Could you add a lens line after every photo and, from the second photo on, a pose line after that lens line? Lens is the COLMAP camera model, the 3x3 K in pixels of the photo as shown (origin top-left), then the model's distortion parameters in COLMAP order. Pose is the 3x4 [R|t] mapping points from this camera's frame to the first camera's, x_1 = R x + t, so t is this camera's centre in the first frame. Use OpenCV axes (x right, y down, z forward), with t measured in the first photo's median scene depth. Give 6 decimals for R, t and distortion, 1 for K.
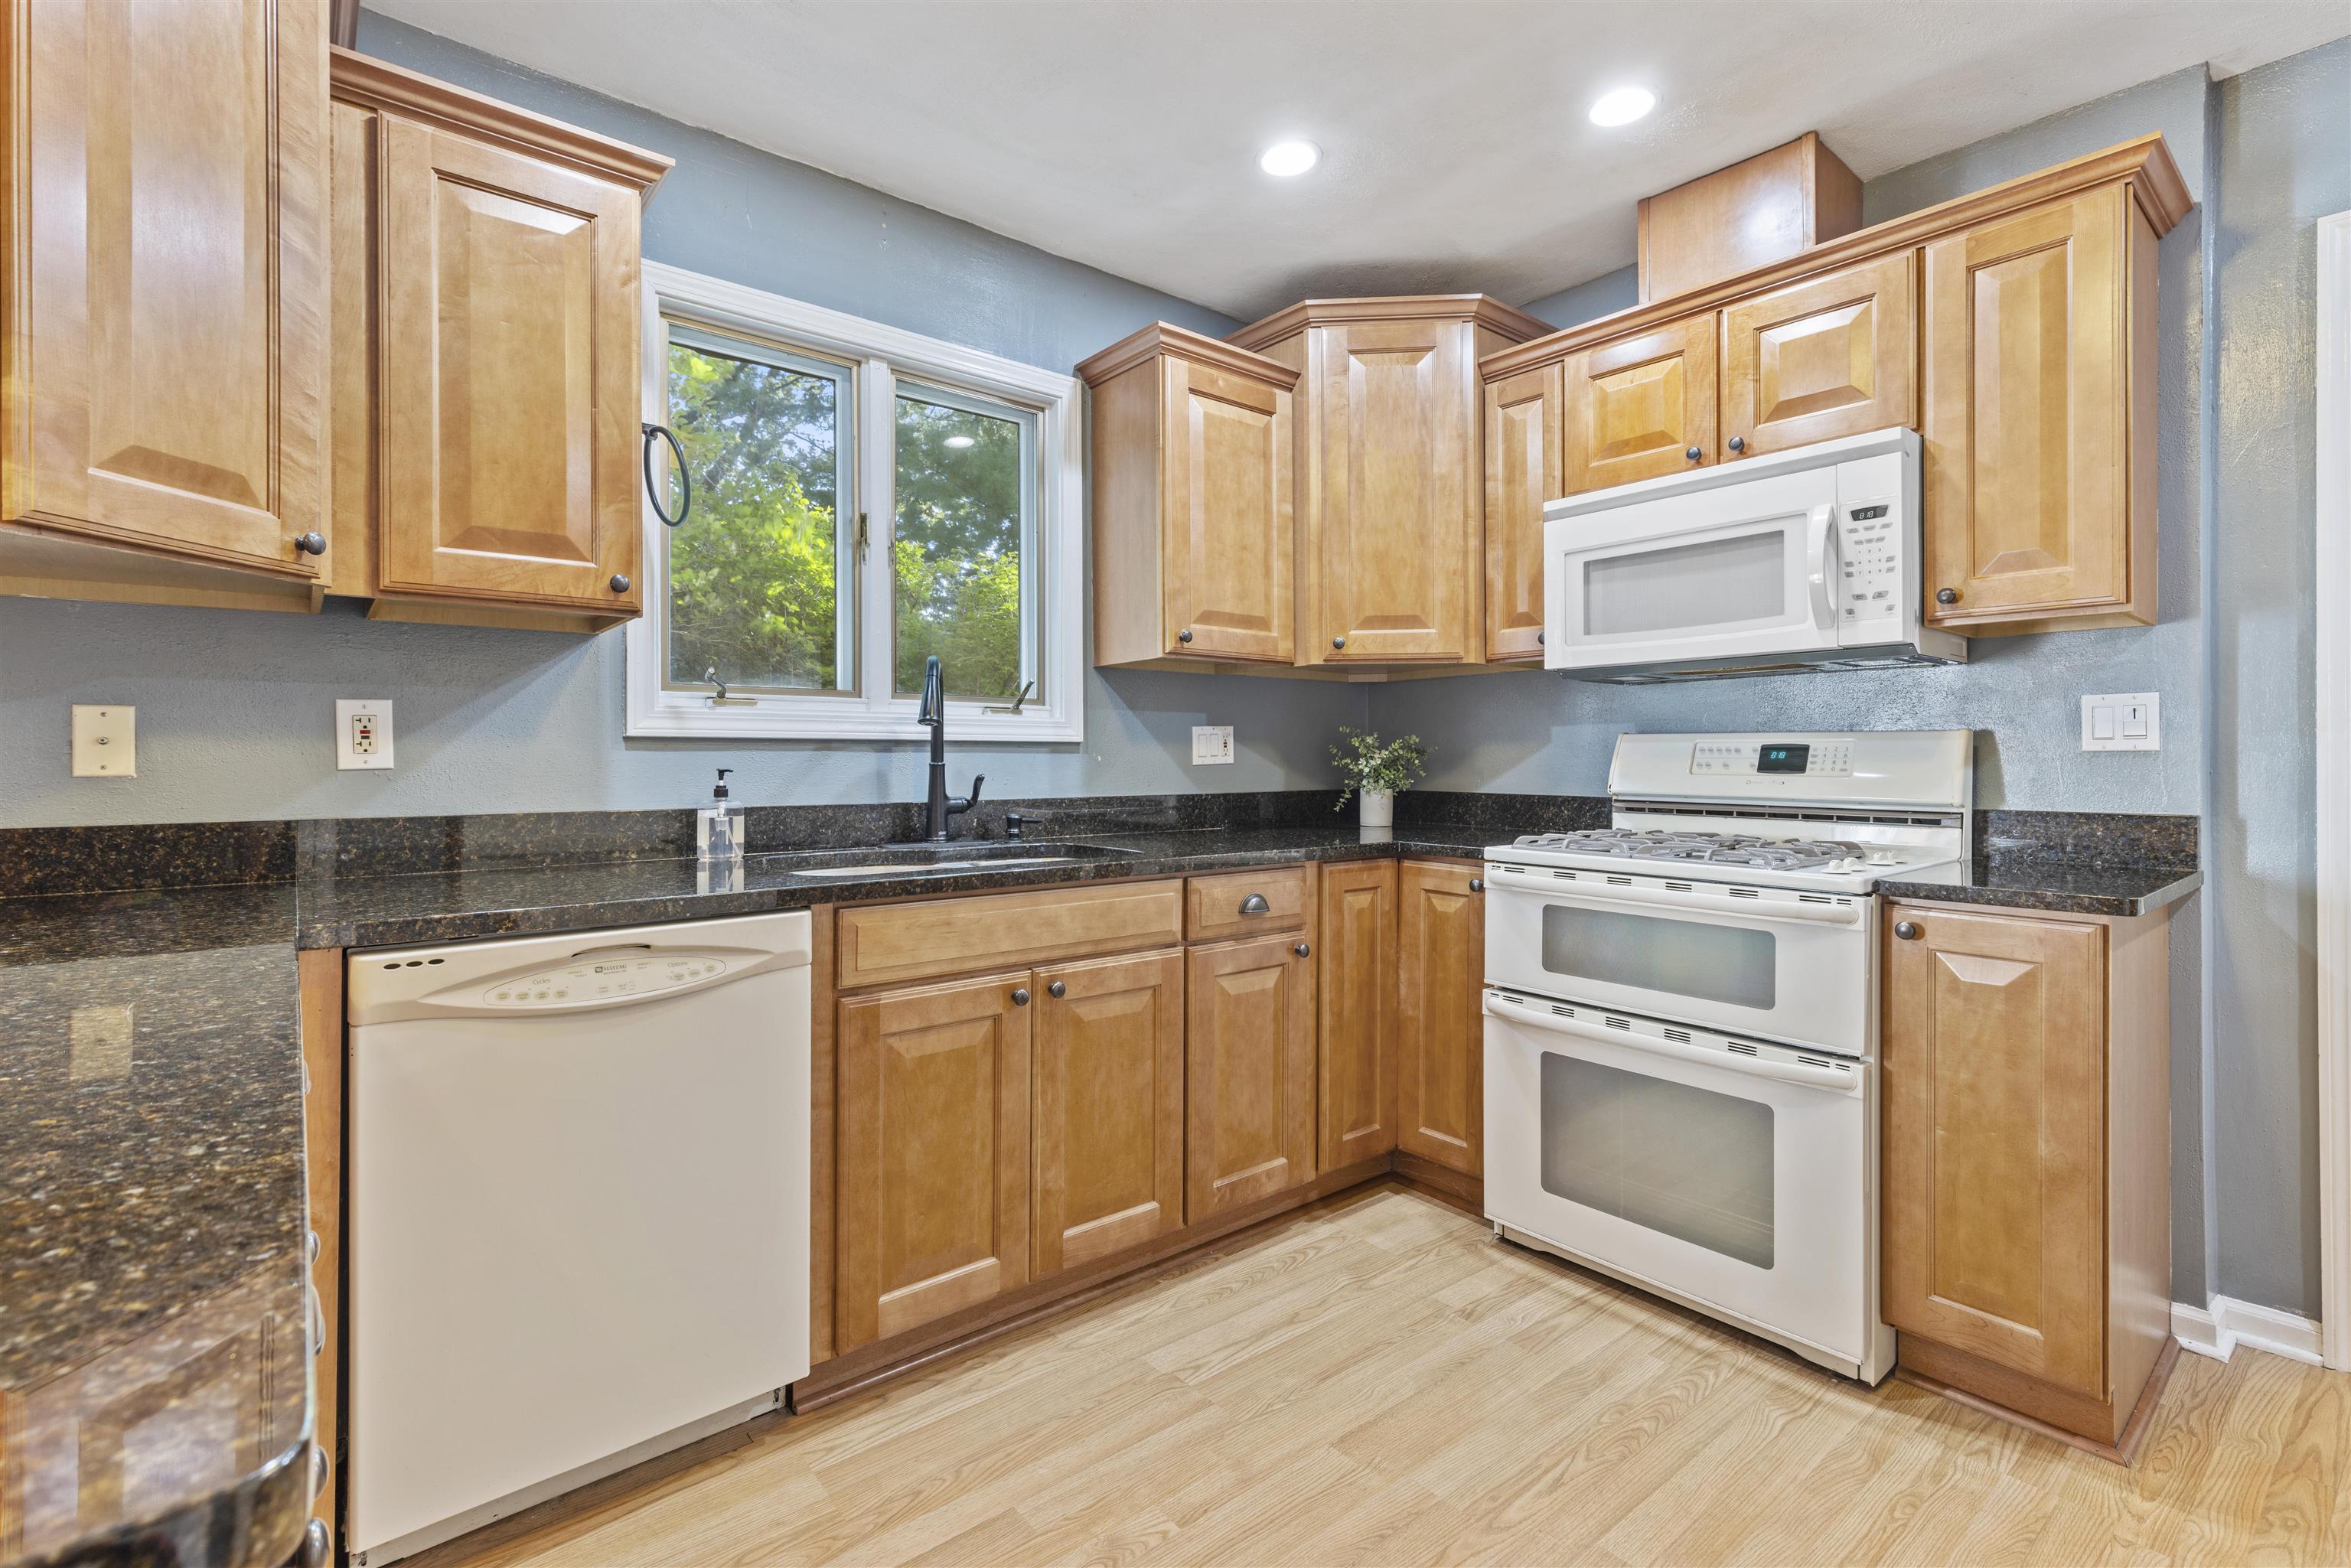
lens RADIAL K [[1064.4, 0, 1169.5], [0, 1064.4, 761.9], [0, 0, 1]] dist [0.008812, -0.000976]
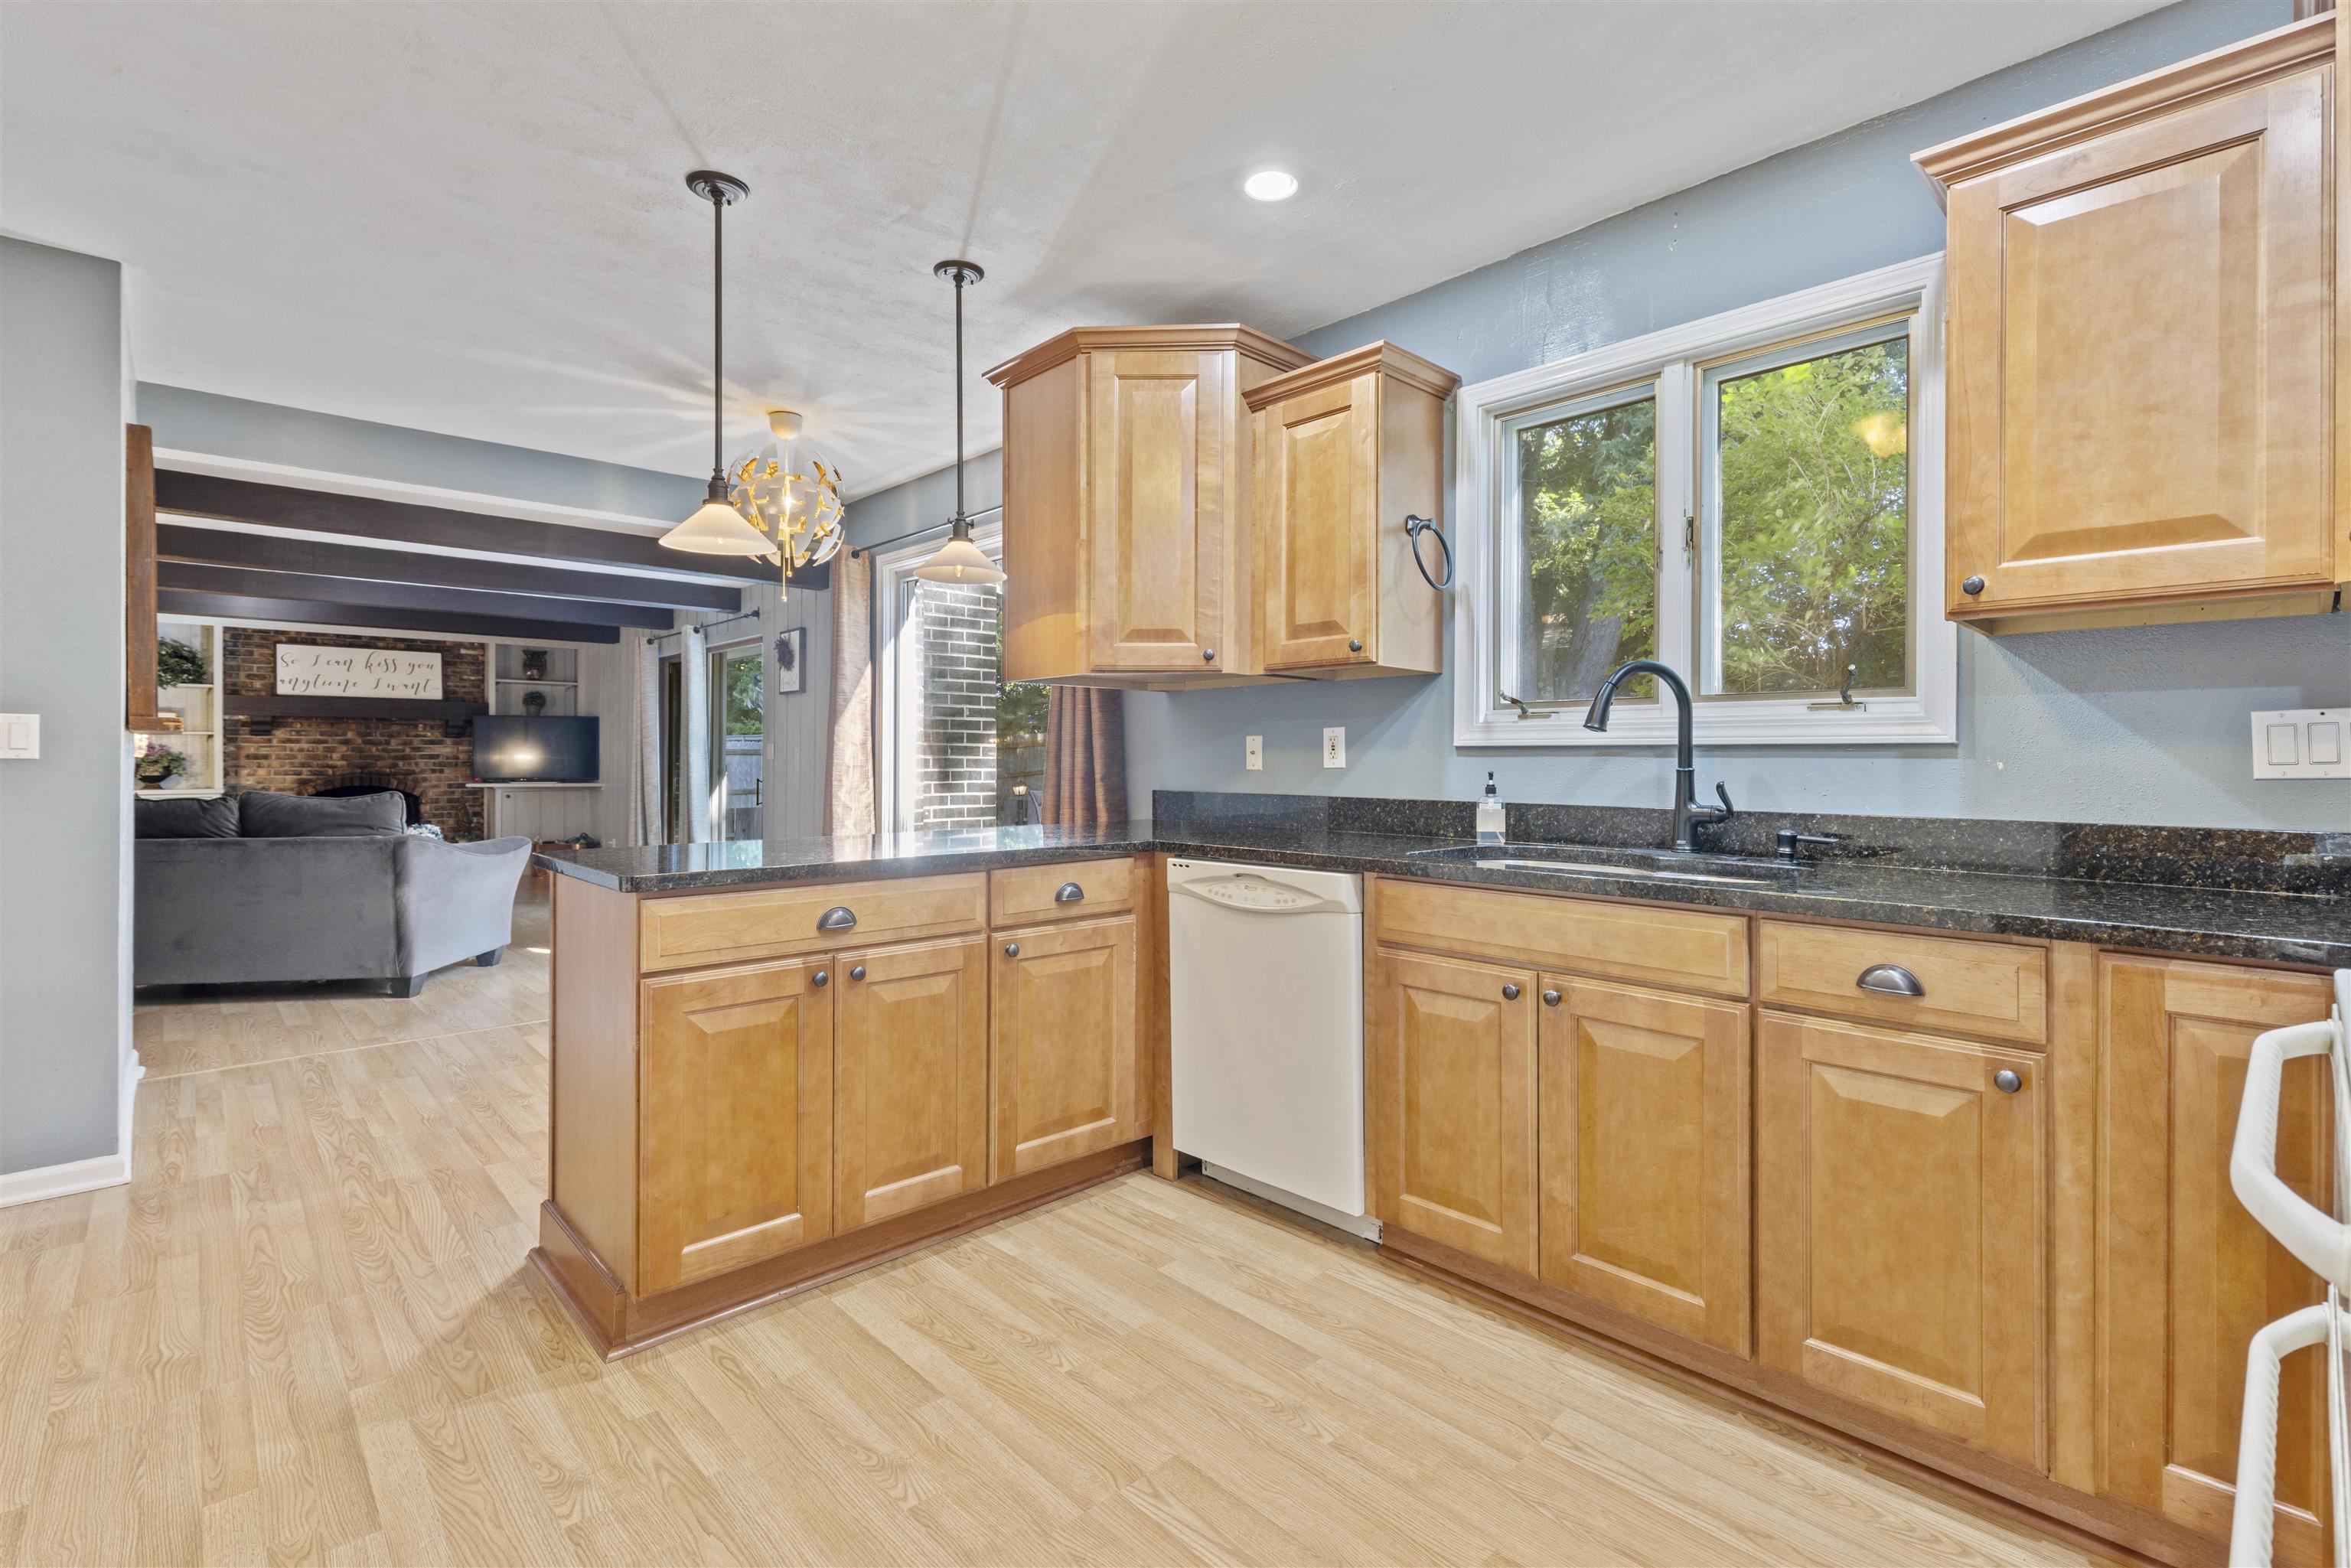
lens RADIAL K [[1064.4, 0, 1169.2], [0, 1064.4, 769.8], [0, 0, 1]] dist [0.008812, -0.000976]
pose [[0.063842, 0.011477, -0.997894, 0.802848], [-0.006628, 0.999917, 0.011076, -0.006284], [0.997938, 0.005907, 0.063913, 0.541630]]
